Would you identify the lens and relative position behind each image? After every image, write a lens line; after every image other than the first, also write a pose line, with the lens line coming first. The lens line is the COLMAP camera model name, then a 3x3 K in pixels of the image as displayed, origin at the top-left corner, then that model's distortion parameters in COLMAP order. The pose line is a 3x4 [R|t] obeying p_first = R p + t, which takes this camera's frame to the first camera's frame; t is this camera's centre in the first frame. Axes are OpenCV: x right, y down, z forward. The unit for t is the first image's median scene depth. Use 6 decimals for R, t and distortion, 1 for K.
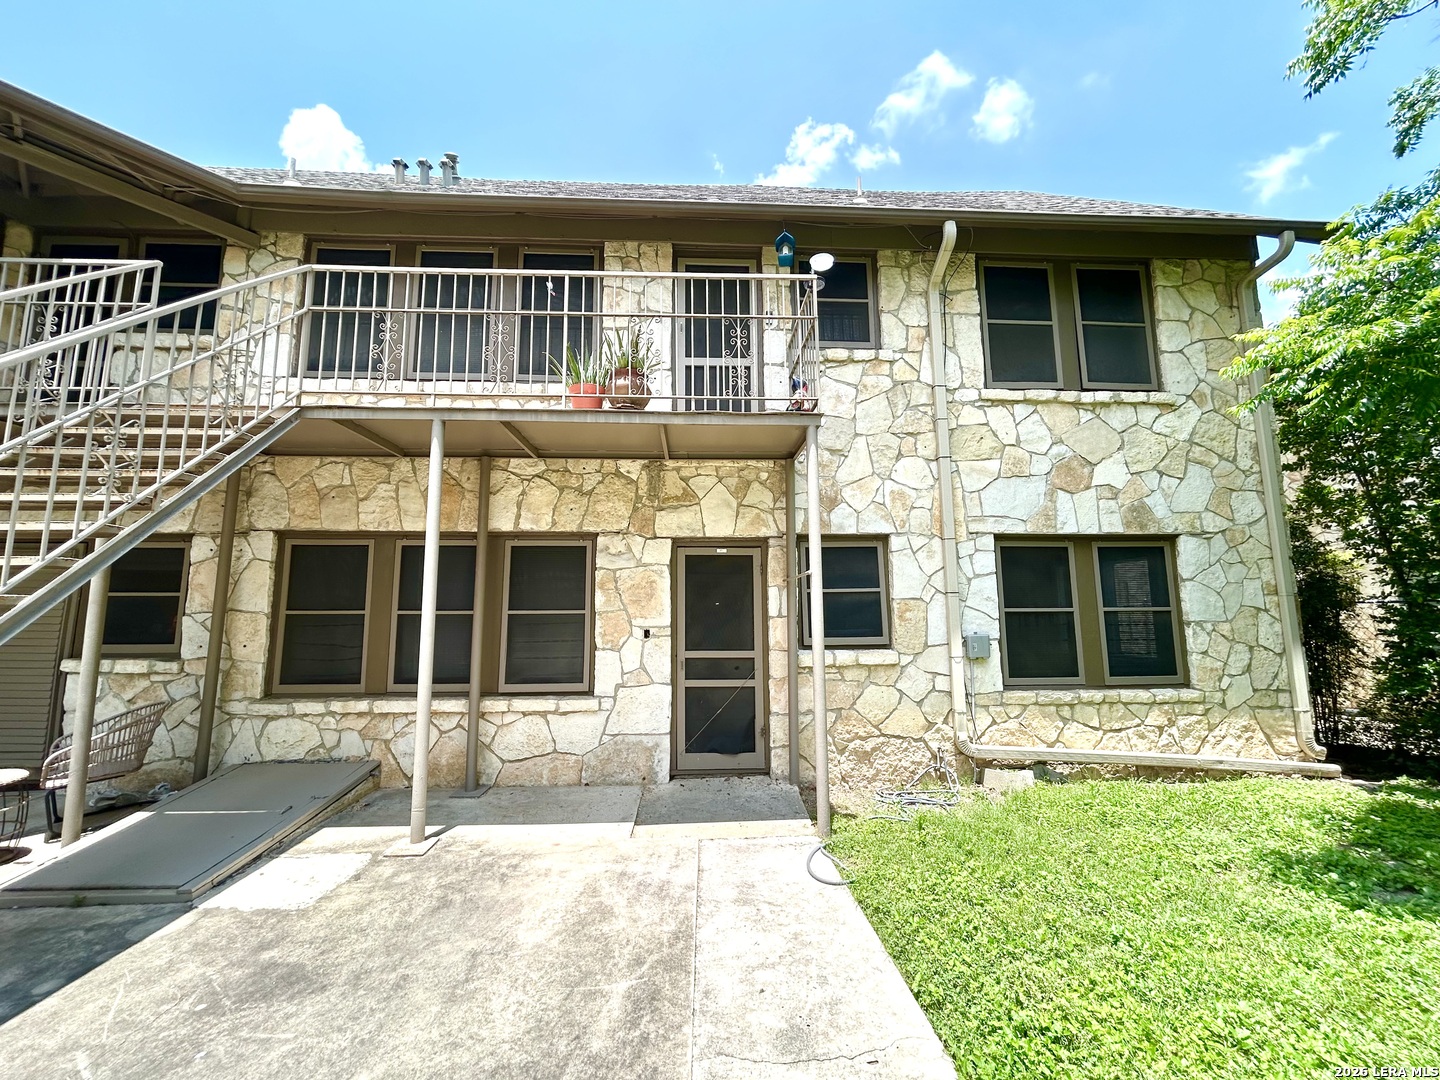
lens RADIAL K [[585.8, 0, 718.8], [0, 585.8, 542.8], [0, 0, 1]] dist [0.001480, 0.000002]
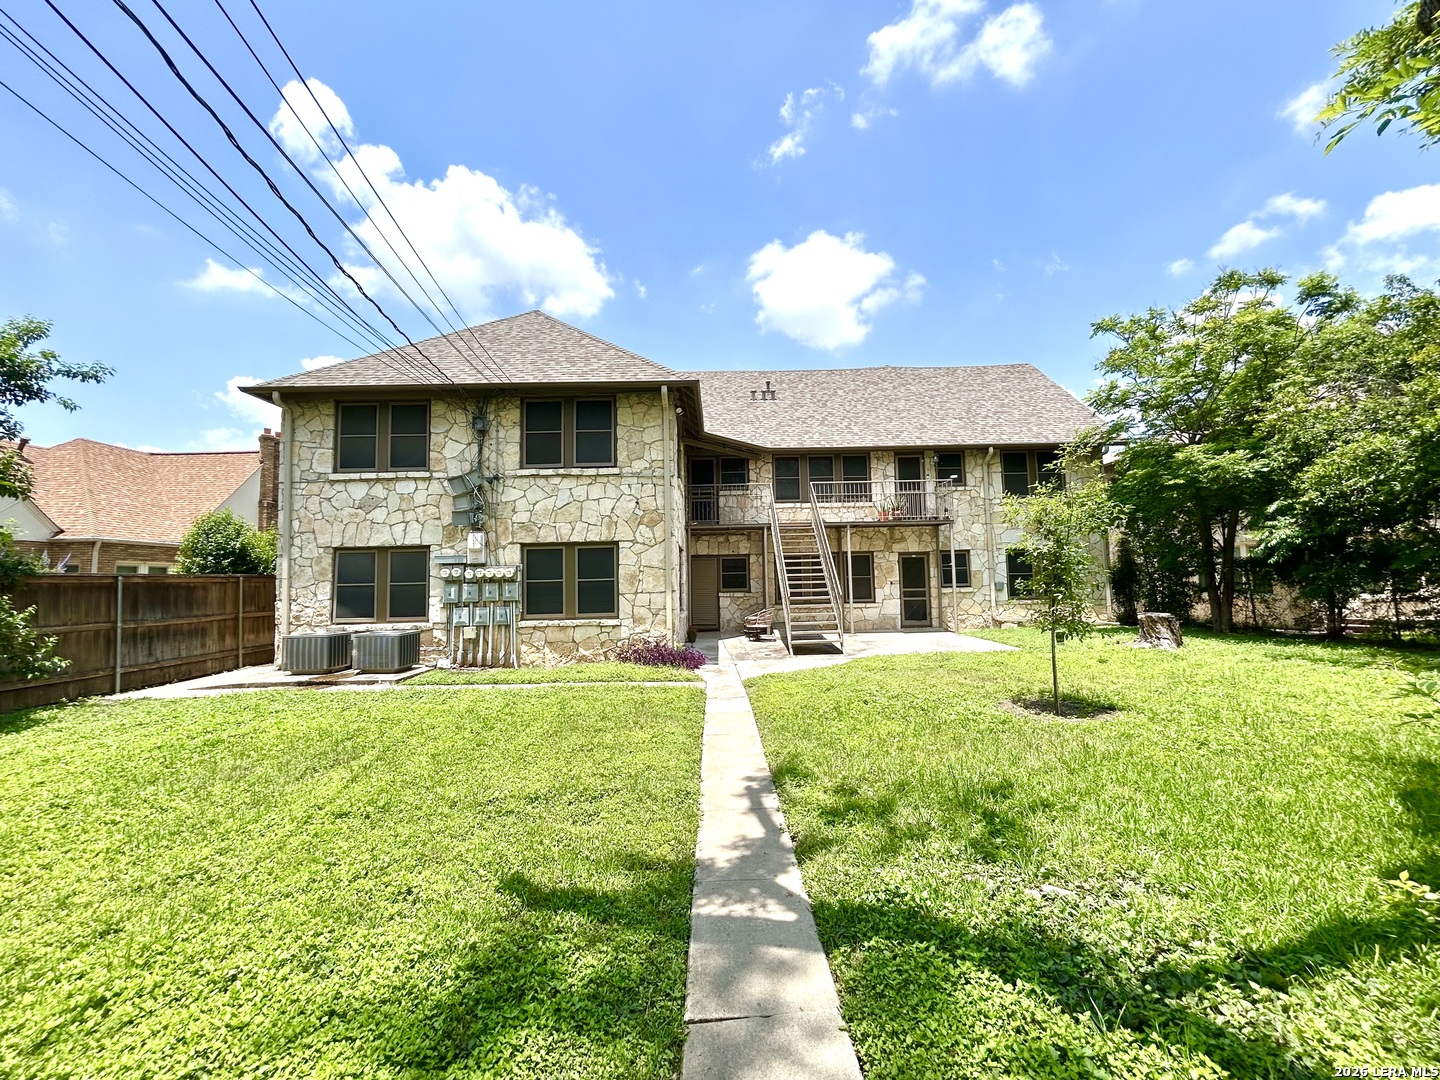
lens RADIAL K [[585.8, 0, 718.8], [0, 585.8, 542.8], [0, 0, 1]] dist [0.001480, 0.000002]
pose [[0.998227, -0.018172, -0.056677, -0.851530], [0.021258, 0.998296, 0.054335, -0.247499], [0.055593, -0.055444, 0.996913, -2.137754]]
